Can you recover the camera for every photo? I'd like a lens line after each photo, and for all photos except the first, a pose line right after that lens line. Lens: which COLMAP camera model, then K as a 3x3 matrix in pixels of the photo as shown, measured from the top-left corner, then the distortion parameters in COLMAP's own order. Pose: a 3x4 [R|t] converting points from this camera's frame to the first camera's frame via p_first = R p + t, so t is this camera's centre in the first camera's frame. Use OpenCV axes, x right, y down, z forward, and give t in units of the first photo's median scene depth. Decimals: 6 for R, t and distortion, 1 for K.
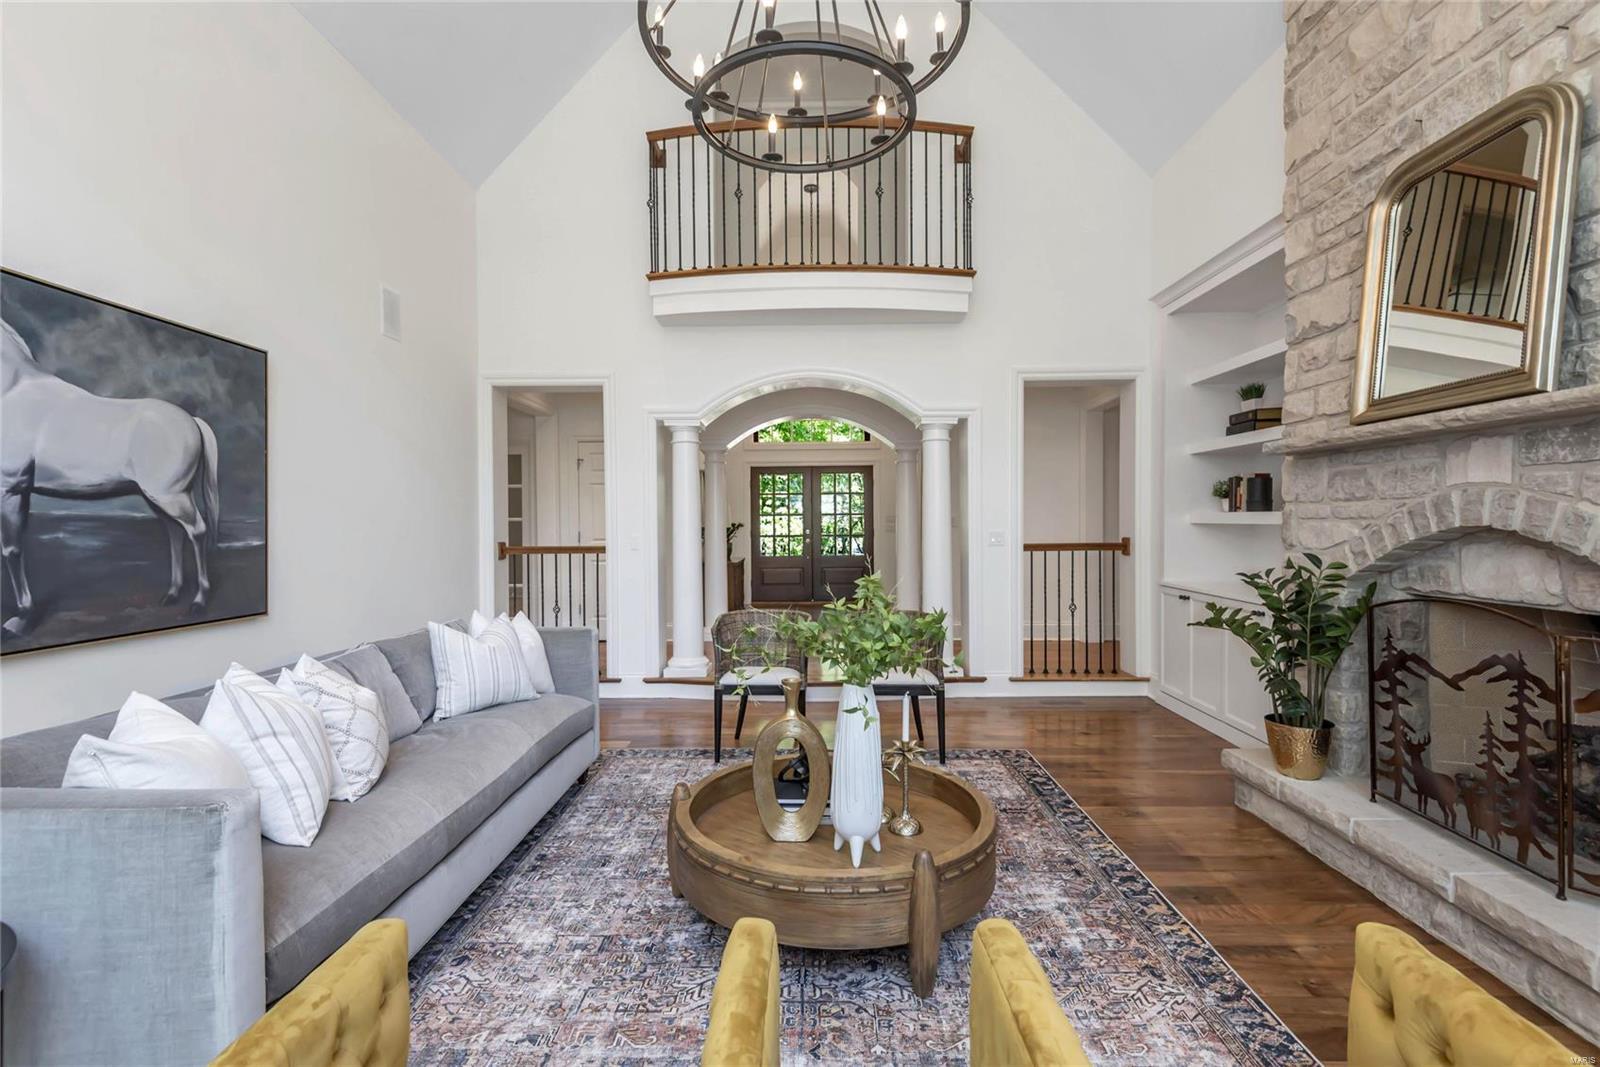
lens RADIAL K [[744.8, 0, 800.0], [0, 744.8, 533.5], [0, 0, 1]] dist [-0.000123, 0.000019]
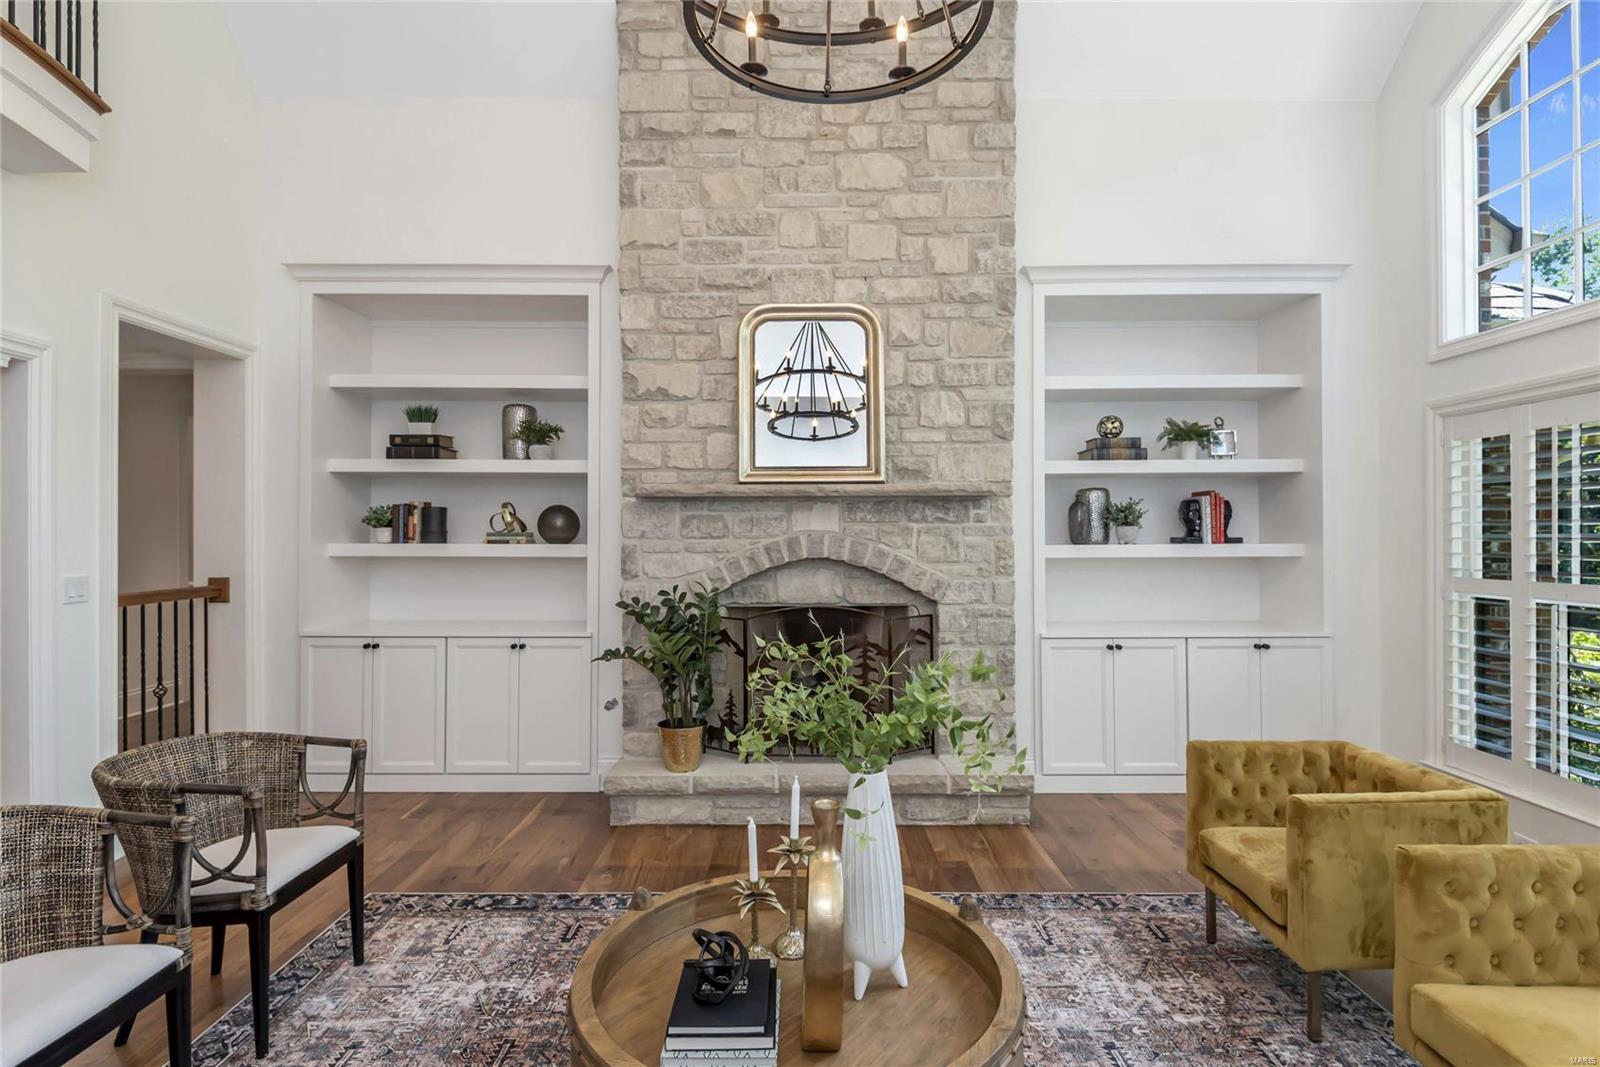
lens RADIAL K [[794.7, 0, 800.0], [0, 794.7, 533.5], [0, 0, 1]] dist [0.023151, -0.000613]
pose [[-0.019368, 0.006128, 0.999794, -0.684927], [0.018358, 0.999815, -0.005773, -0.045960], [-0.999644, 0.018243, -0.019477, 0.939093]]
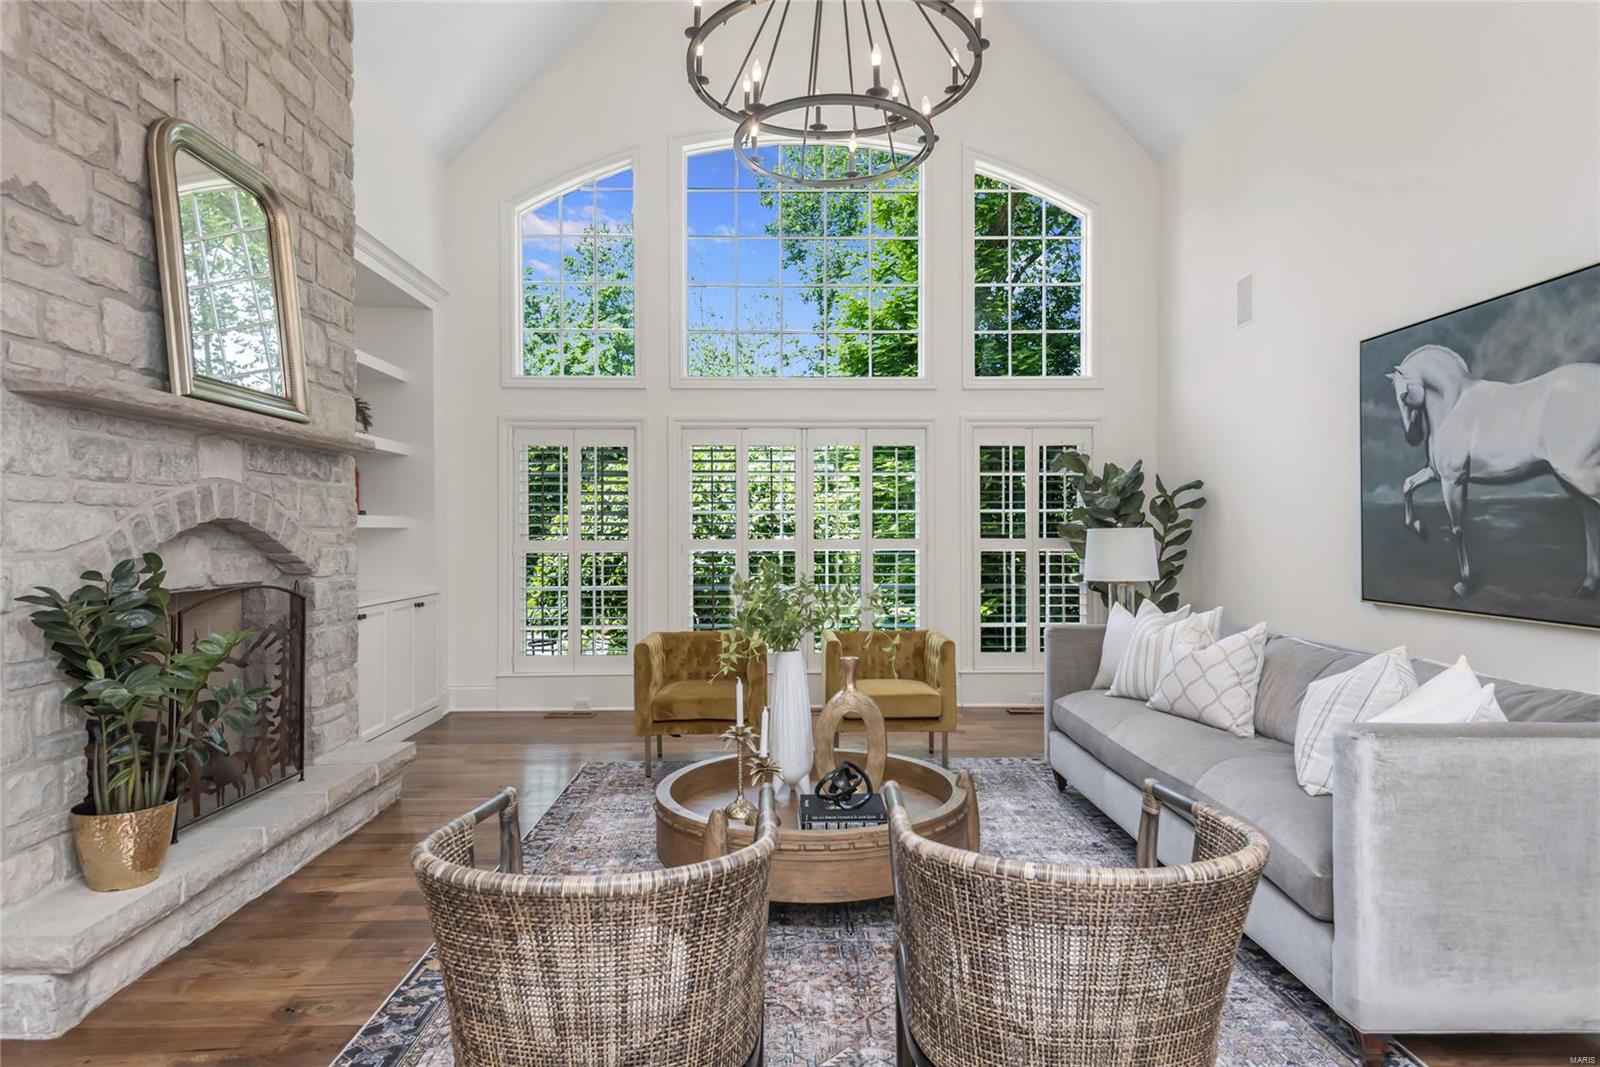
lens RADIAL K [[896.1, 0, 800.0], [0, 896.1, 533.5], [0, 0, 1]] dist [0.022523, -0.002612]
pose [[-0.999269, 0.007816, -0.037432, 0.097725], [0.007282, 0.999870, 0.014398, -0.000587], [0.037540, 0.014114, -0.999195, 2.079963]]
